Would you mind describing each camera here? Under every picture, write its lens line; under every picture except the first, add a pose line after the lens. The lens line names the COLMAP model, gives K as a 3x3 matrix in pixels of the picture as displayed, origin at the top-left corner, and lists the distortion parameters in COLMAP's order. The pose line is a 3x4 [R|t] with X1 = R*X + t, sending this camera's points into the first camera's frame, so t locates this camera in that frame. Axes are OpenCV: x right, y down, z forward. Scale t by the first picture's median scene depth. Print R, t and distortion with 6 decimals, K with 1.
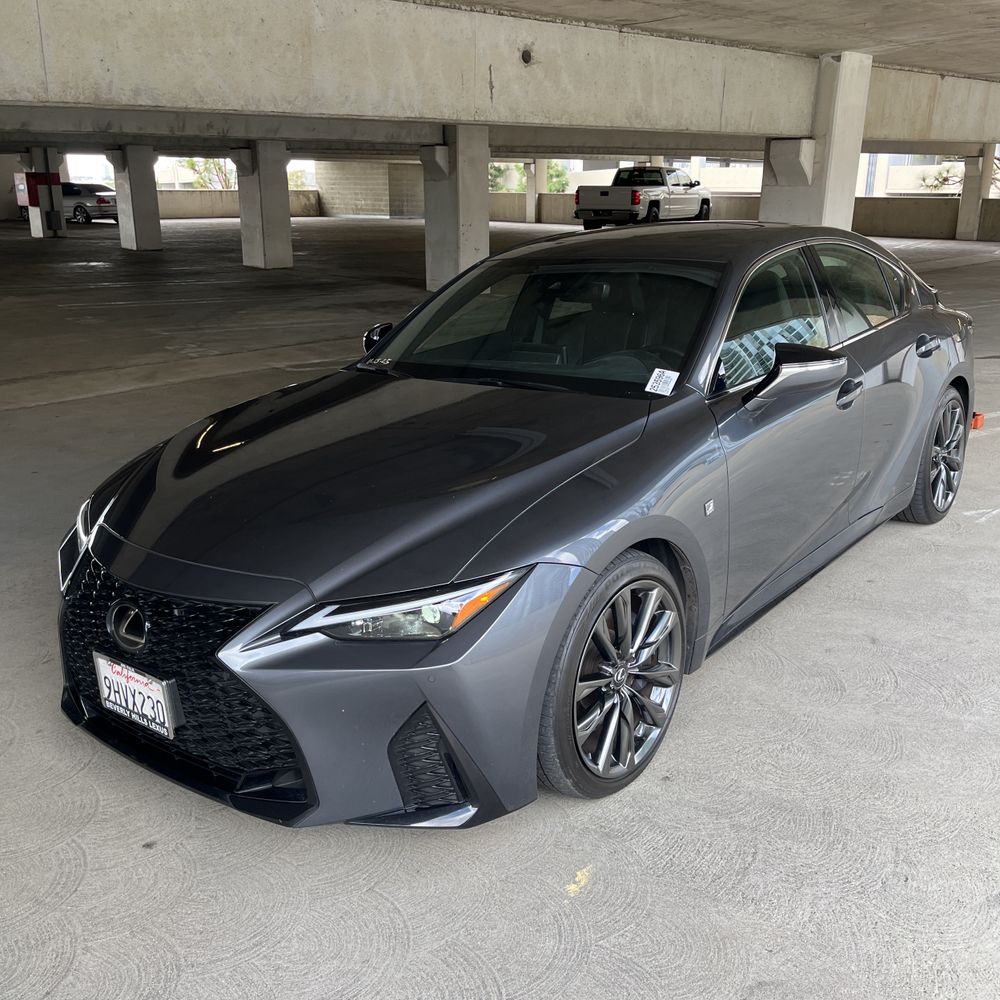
lens RADIAL K [[1009.2, 0, 518.2], [0, 1009.2, 508.0], [0, 0, 1]] dist [0.018941, 0.000000]
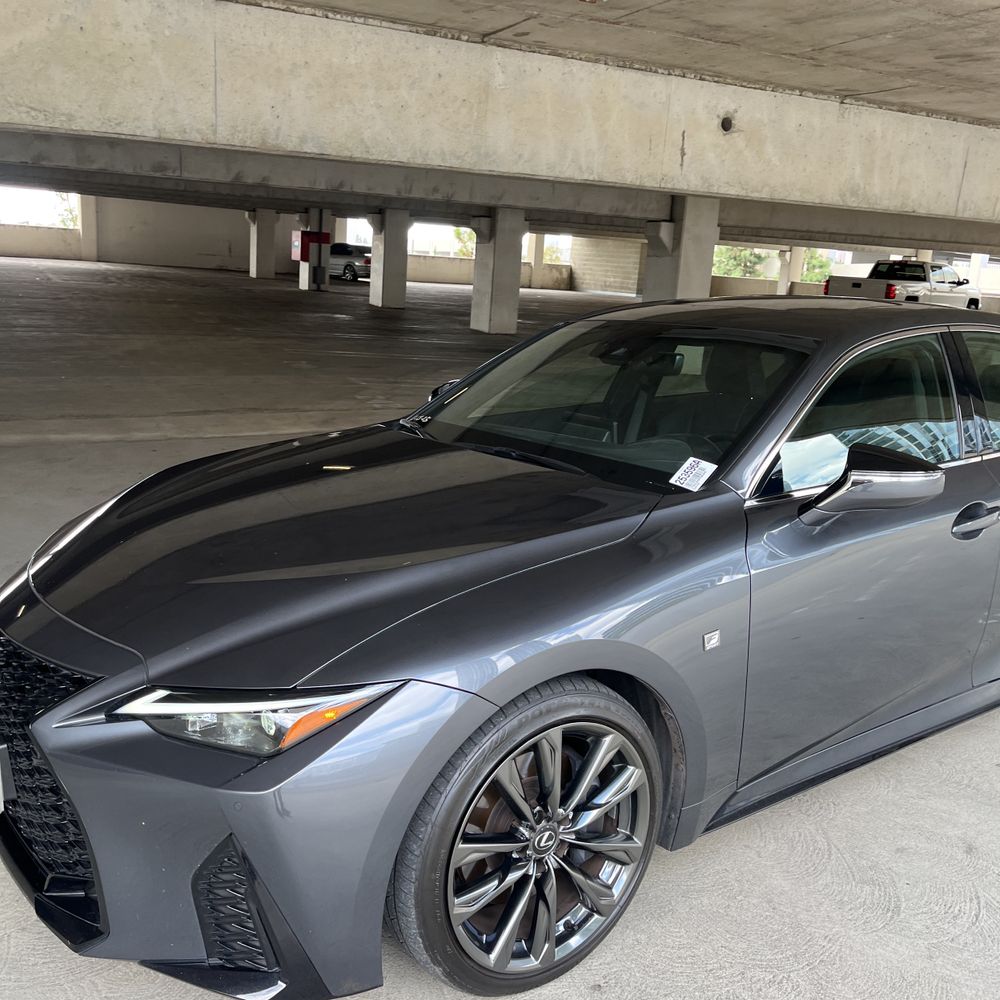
lens RADIAL K [[1009.2, 0, 498.5], [0, 1009.2, 506.6], [0, 0, 1]] dist [0.018941, 0.000000]
pose [[0.961467, 0.122906, -0.245917, 0.094892], [-0.141161, 0.988288, -0.057968, -0.015248], [0.235912, 0.090448, 0.967556, 0.092942]]
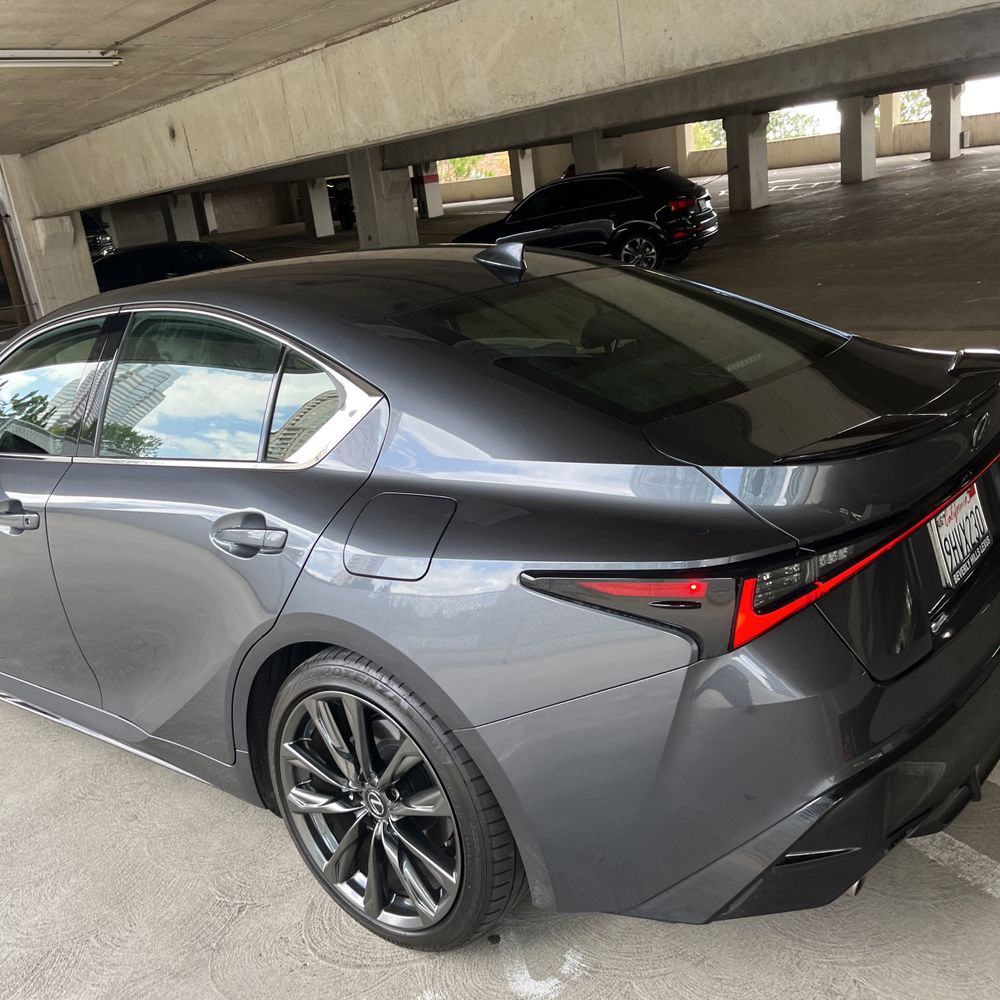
lens RADIAL K [[1009.2, 0, 496.0], [0, 1009.2, 499.5], [0, 0, 1]] dist [0.018941, 0.000000]
pose [[0.003469, 0.300516, -0.953770, 0.604317], [-0.181352, 0.938150, 0.294935, -0.238752], [0.983412, 0.171945, 0.057753, 0.755278]]
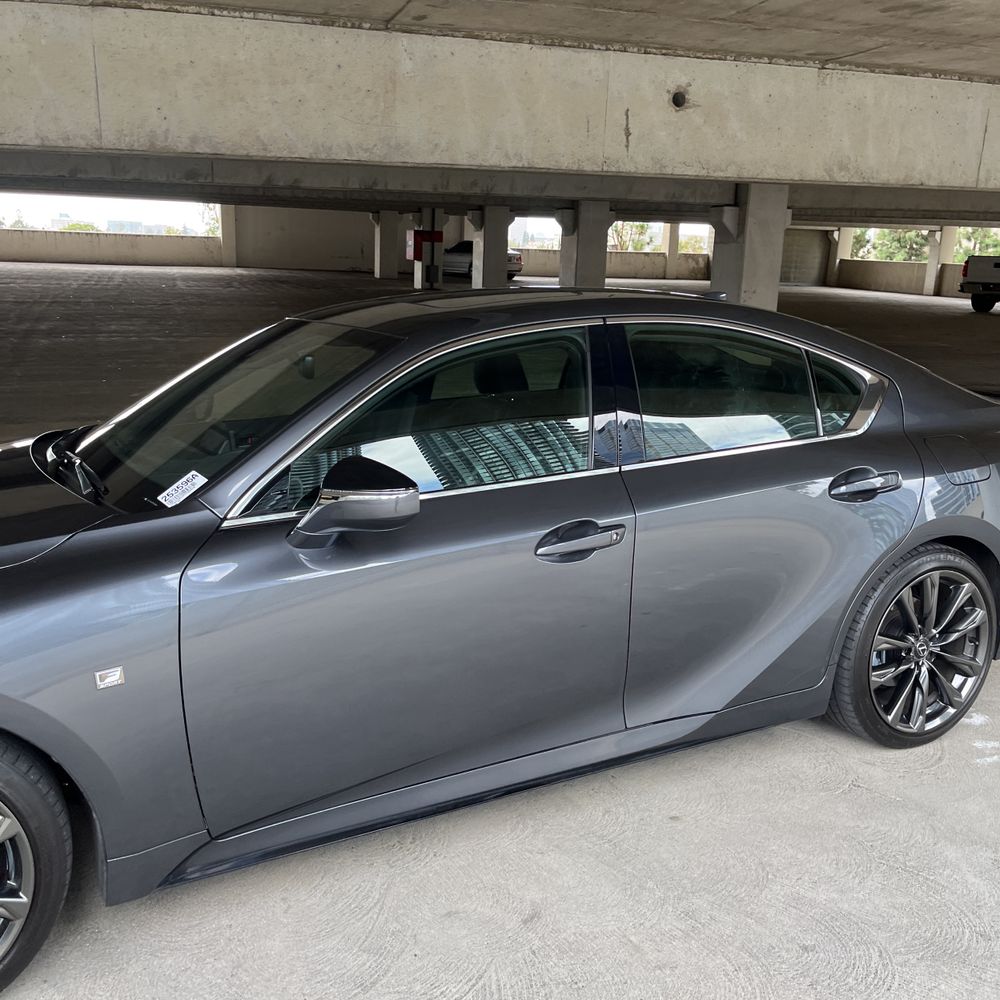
lens RADIAL K [[1009.2, 0, 501.2], [0, 1009.2, 513.0], [0, 0, 1]] dist [0.018941, 0.000000]
pose [[0.908645, 0.131639, -0.396276, 0.314444], [-0.153129, 0.987940, -0.022934, -0.062076], [0.388478, 0.081521, 0.917845, 0.206412]]
